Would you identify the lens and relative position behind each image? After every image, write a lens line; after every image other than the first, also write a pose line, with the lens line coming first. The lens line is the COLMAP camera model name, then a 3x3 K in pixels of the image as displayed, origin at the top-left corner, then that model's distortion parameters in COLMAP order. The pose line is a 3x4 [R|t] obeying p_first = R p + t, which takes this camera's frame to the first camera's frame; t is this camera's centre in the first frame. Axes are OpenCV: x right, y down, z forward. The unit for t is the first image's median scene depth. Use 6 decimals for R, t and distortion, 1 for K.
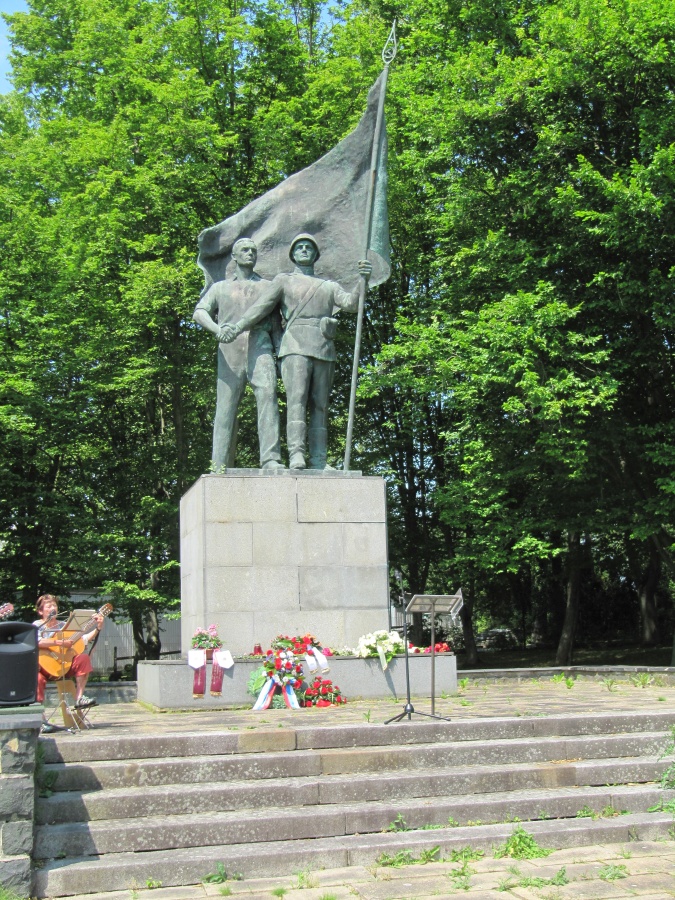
lens RADIAL K [[1094.9, 0, 341.9], [0, 1094.9, 484.7], [0, 0, 1]] dist [-0.066396, 0.268596]
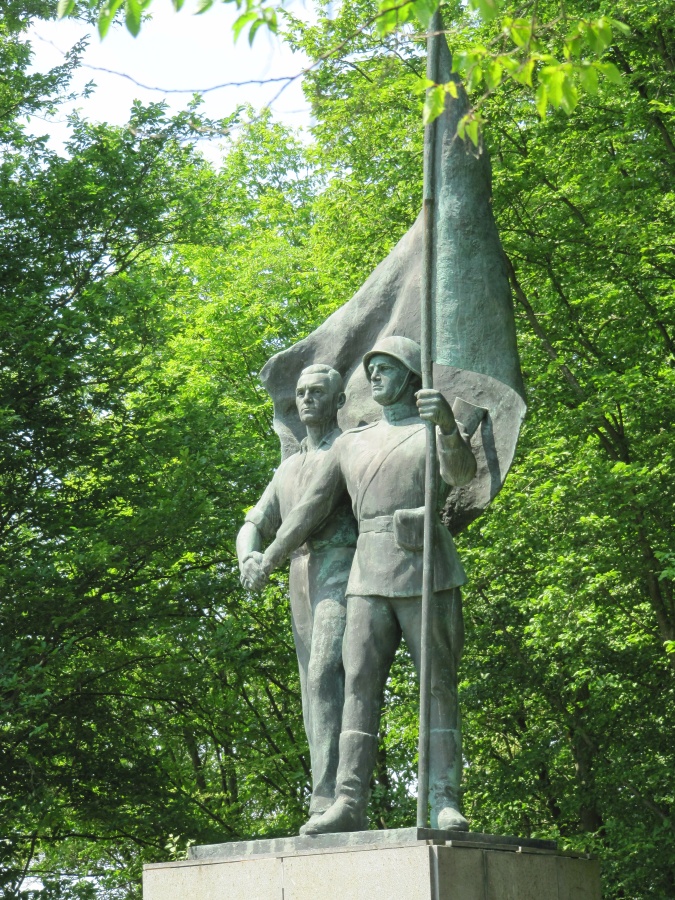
lens RADIAL K [[3445.3, 0, 337.5], [0, 3445.3, 450.0], [0, 0, 1]] dist [0.455976, 0.347404]
pose [[0.647044, -0.137103, -0.750024, 1.190713], [0.128371, 0.989247, -0.070087, -0.075823], [0.751568, -0.050932, 0.657686, -0.059730]]
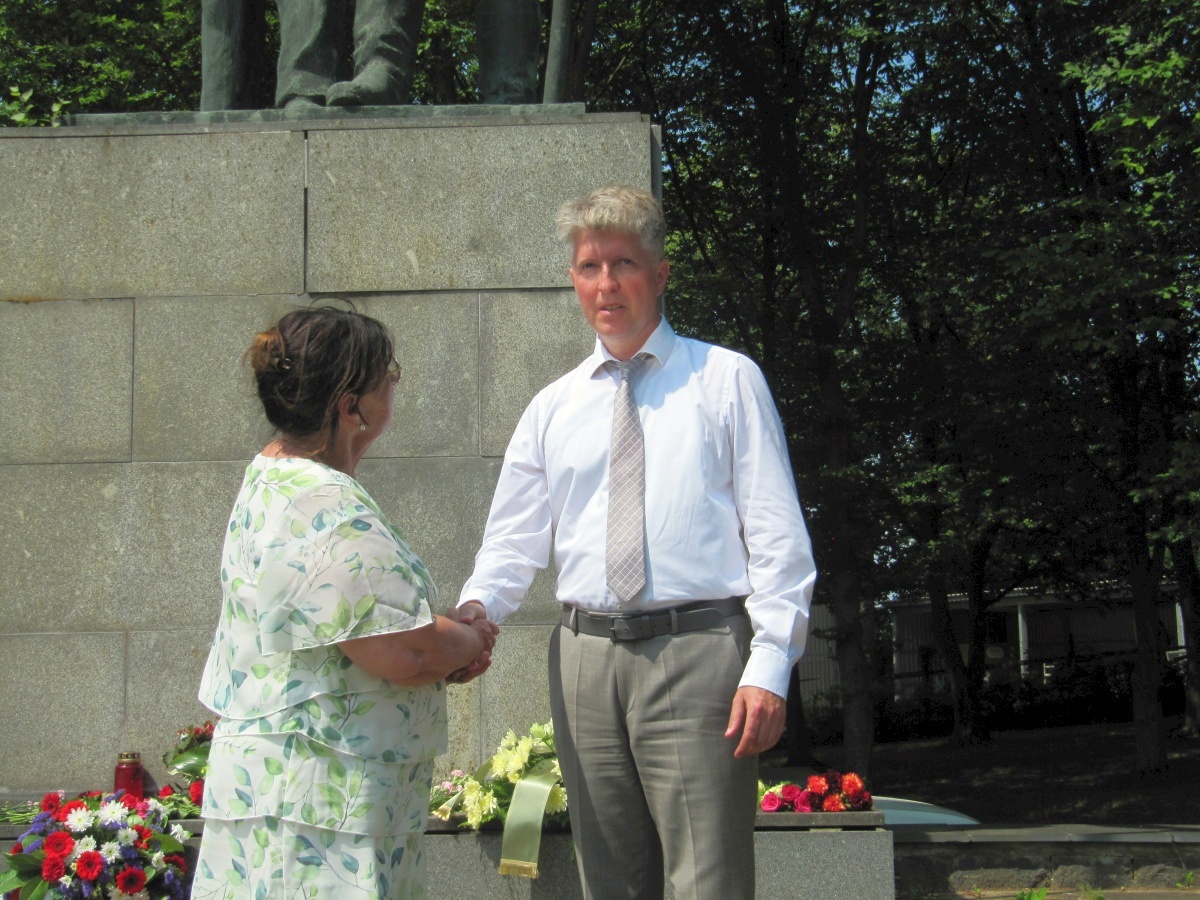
lens RADIAL K [[1760.9, 0, 581.2], [0, 1760.9, 454.8], [0, 0, 1]] dist [0.006125, 0.310302]
pose [[0.949882, -0.022506, -0.311796, 0.147249], [0.031012, 0.999269, 0.022347, 0.062419], [0.311066, -0.030896, 0.949886, 0.582116]]
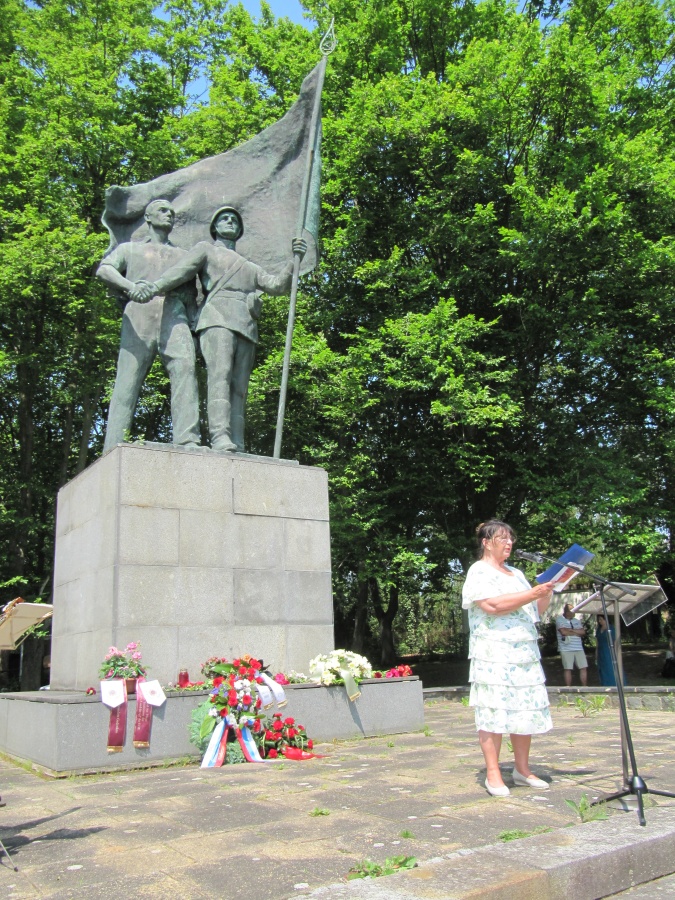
lens RADIAL K [[745.4, 0, 338.9], [0, 745.4, 465.4], [0, 0, 1]] dist [-0.053127, 0.051316]
pose [[0.944770, 0.071067, 0.319935, -0.136961], [-0.032631, 0.991753, -0.123938, 0.061074], [-0.326105, 0.106653, 0.939298, 0.435047]]
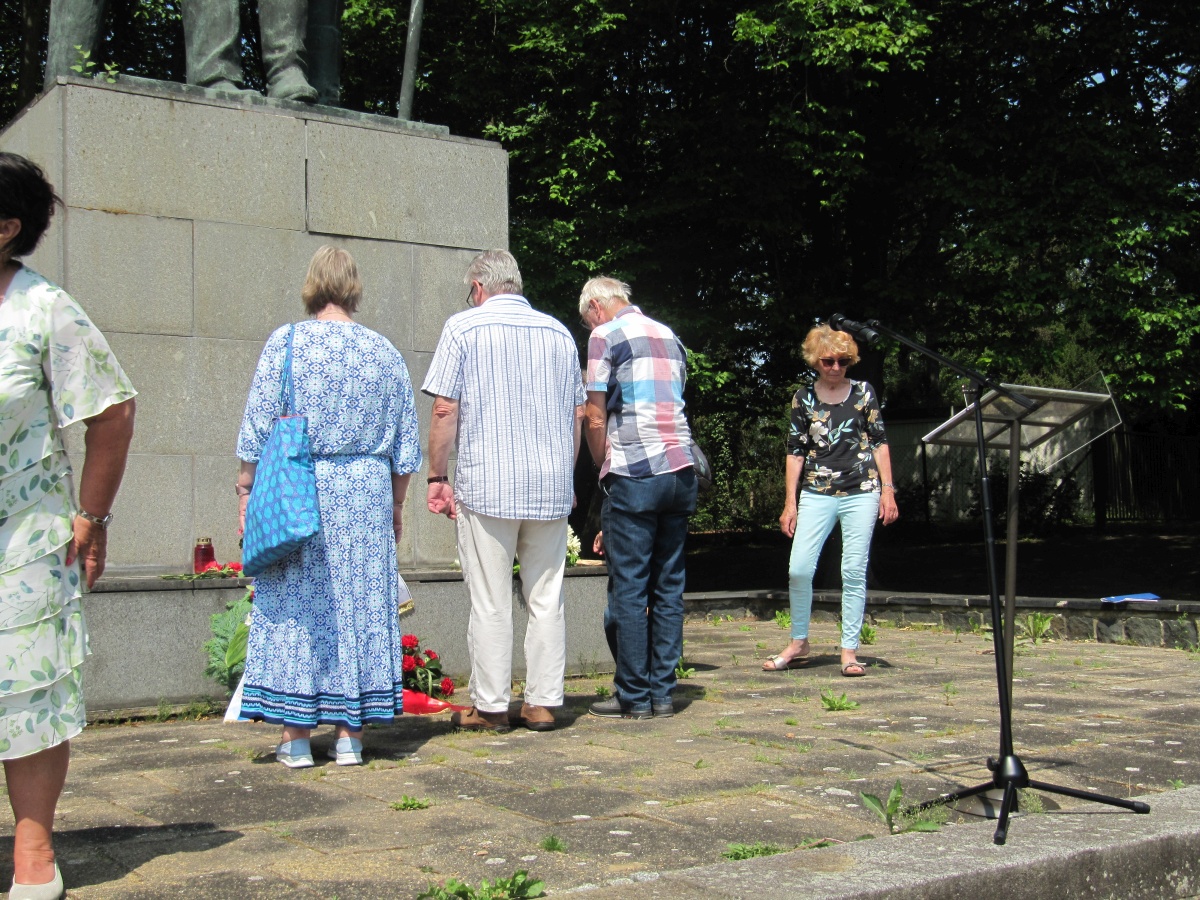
lens RADIAL K [[1520.9, 0, 574.7], [0, 1520.9, 454.9], [0, 0, 1]] dist [-0.051986, 0.292577]
pose [[0.948011, 0.030833, 0.316741, -0.113088], [-0.058231, 0.995298, 0.077400, 0.062749], [-0.312865, -0.091820, 0.945349, 0.425719]]
